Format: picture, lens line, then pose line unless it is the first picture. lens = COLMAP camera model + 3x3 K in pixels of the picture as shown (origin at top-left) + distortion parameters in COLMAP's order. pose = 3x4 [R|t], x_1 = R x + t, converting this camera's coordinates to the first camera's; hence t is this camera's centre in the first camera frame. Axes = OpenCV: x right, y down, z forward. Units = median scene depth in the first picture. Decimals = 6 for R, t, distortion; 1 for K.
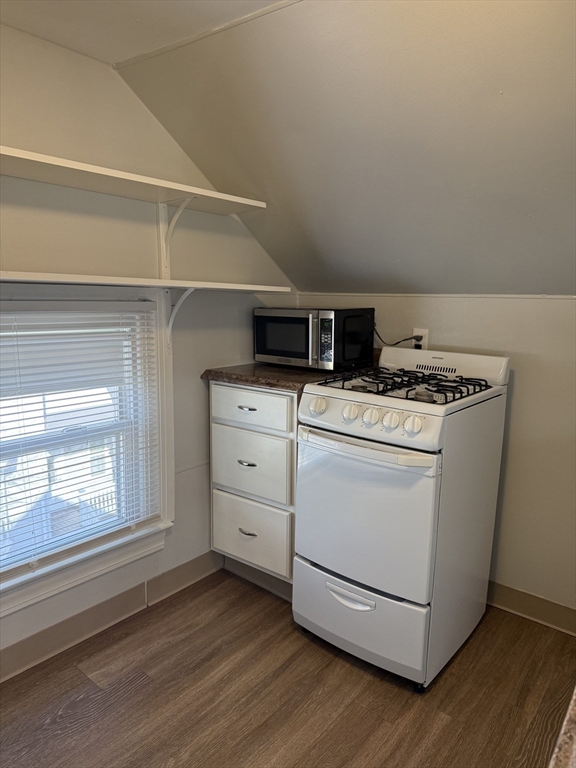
lens RADIAL K [[535.1, 0, 287.6], [0, 535.1, 382.1], [0, 0, 1]] dist [0.030799, -0.042906]
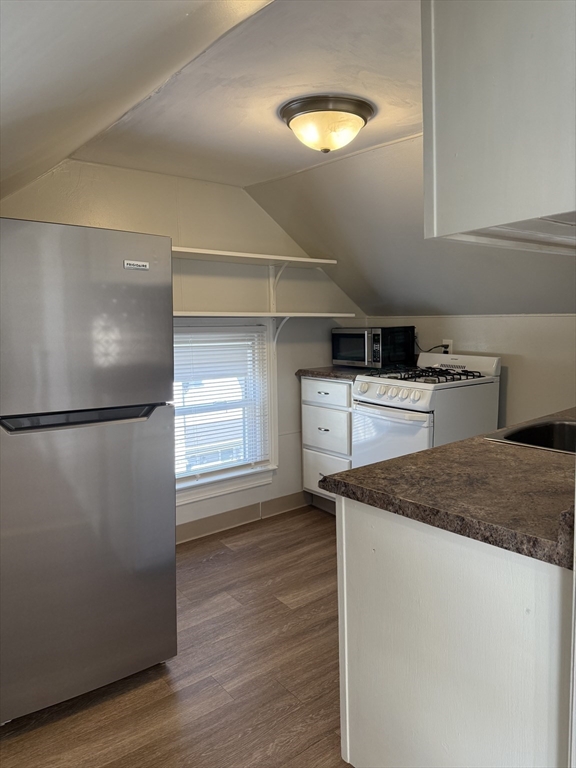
lens RADIAL K [[535.1, 0, 288.7], [0, 535.1, 382.6], [0, 0, 1]] dist [0.030799, -0.042906]
pose [[0.974705, -0.004673, -0.223448, 0.176992], [-0.004852, 0.999103, -0.042060, 0.087152], [0.223444, 0.042080, 0.973808, -0.546512]]
